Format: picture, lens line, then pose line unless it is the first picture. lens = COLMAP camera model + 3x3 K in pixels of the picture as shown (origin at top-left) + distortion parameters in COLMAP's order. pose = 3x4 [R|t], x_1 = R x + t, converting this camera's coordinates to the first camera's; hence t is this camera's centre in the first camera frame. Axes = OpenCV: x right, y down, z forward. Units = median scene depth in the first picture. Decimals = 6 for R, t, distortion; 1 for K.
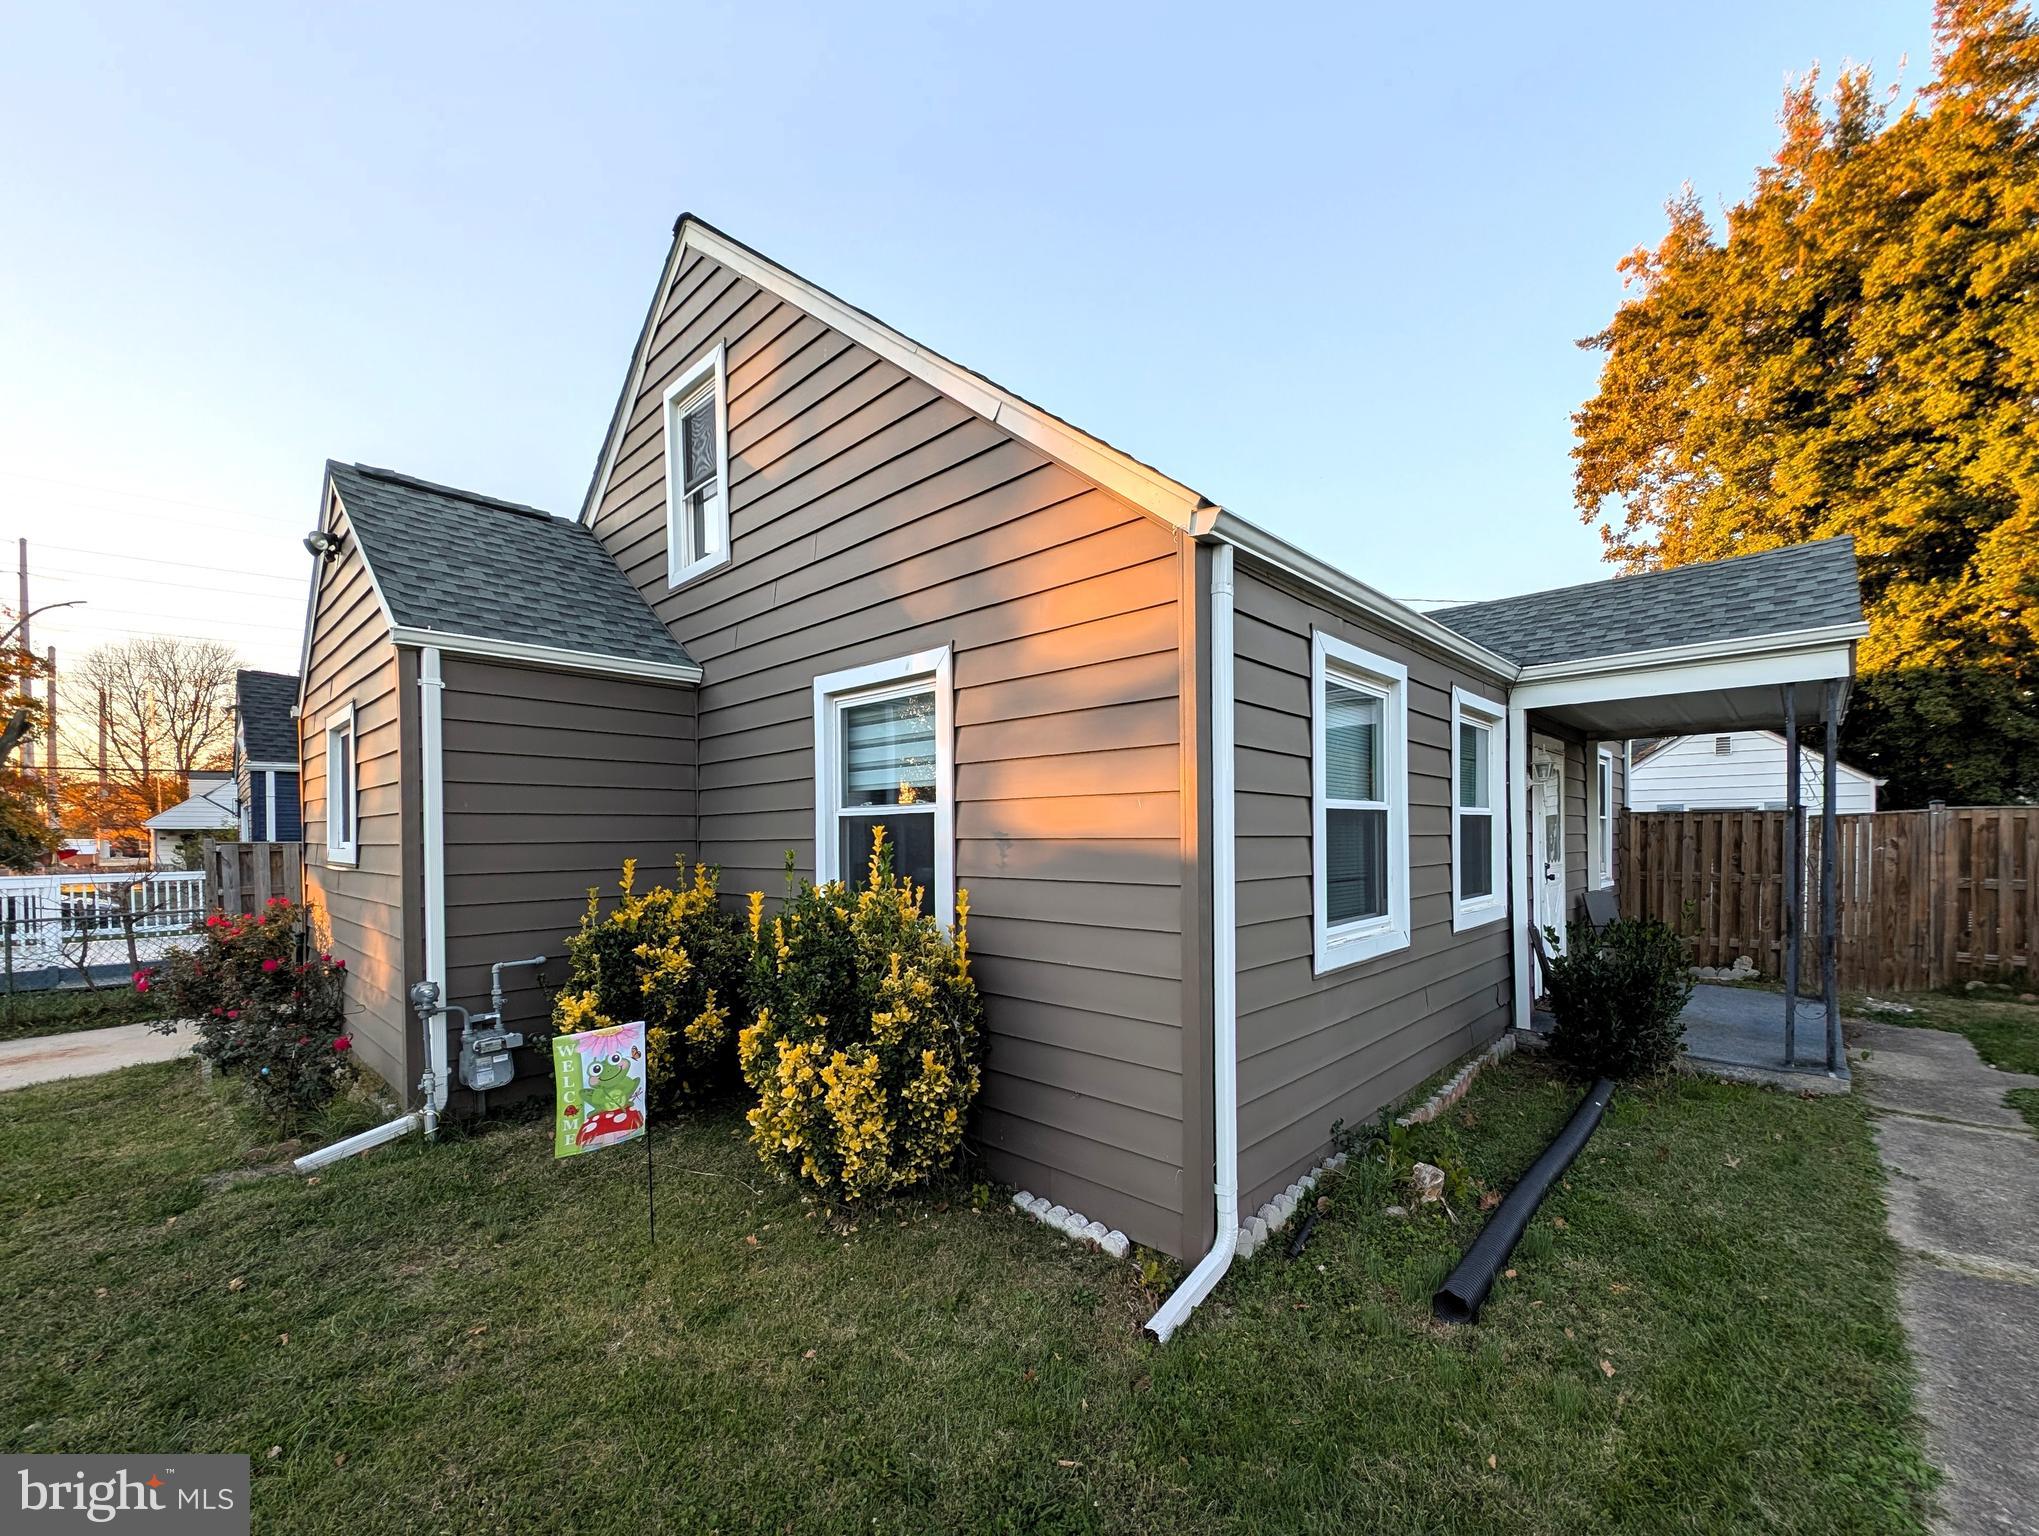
lens RADIAL K [[728.0, 0, 1073.7], [0, 728.0, 772.3], [0, 0, 1]] dist [0.006207, -0.000246]
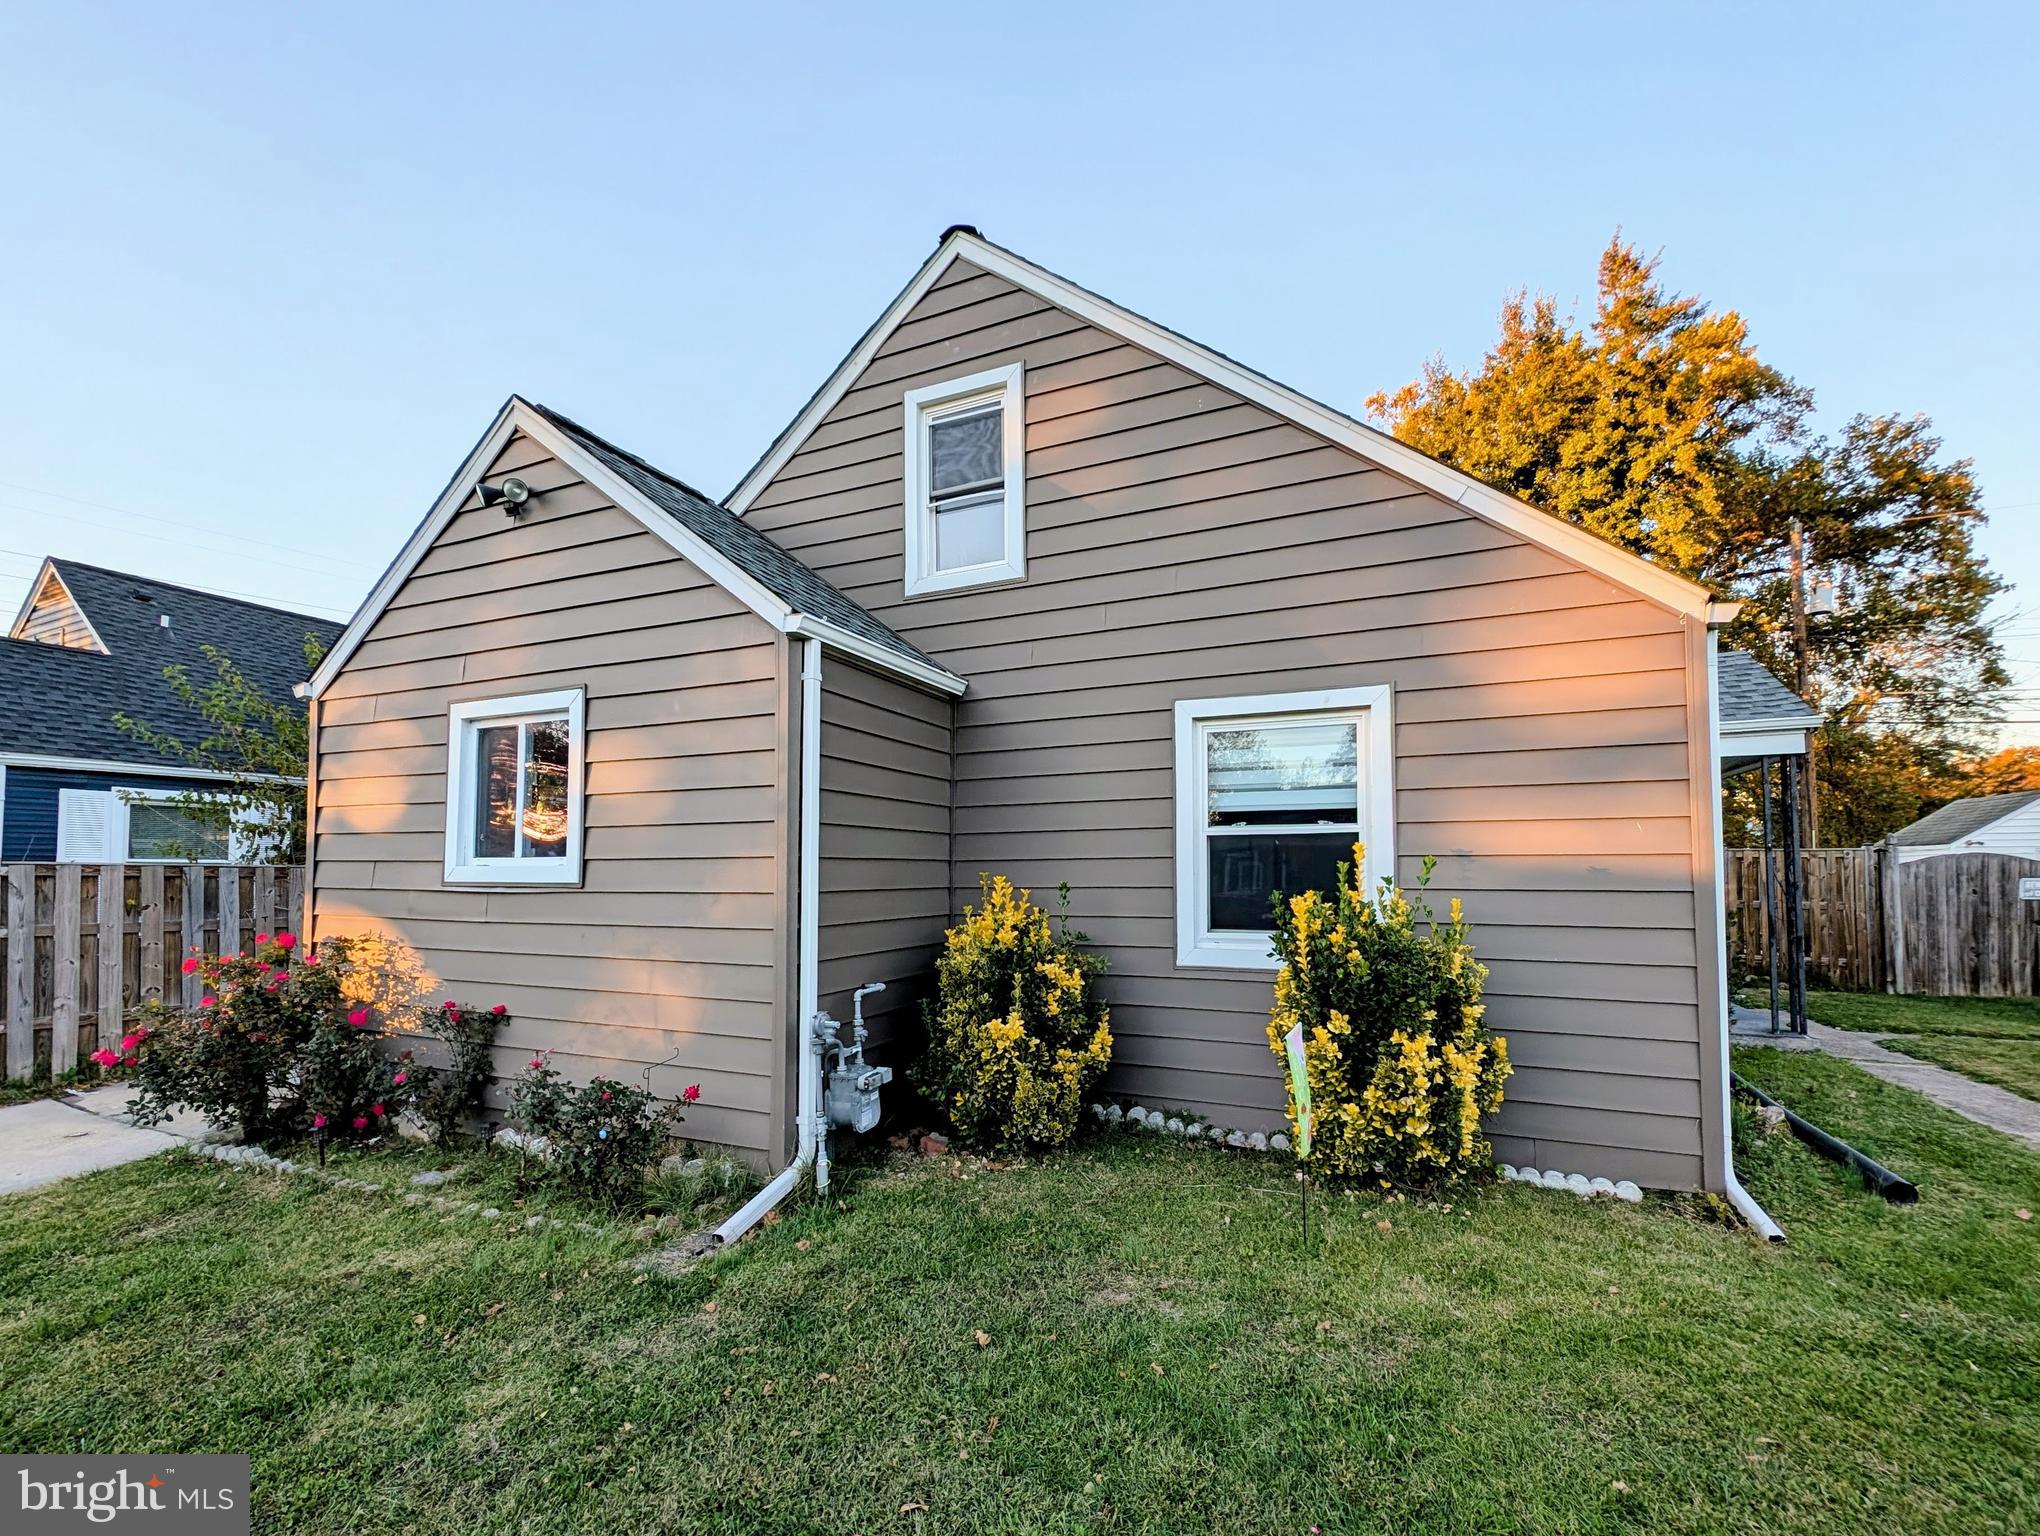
lens RADIAL K [[728.3, 0, 1074.2], [0, 728.3, 772.3], [0, 0, 1]] dist [0.006207, -0.000246]
pose [[0.958403, 0.044467, 0.281933, -0.537255], [-0.030457, 0.998083, -0.053882, 0.022053], [-0.283789, 0.043054, 0.957920, 0.032856]]
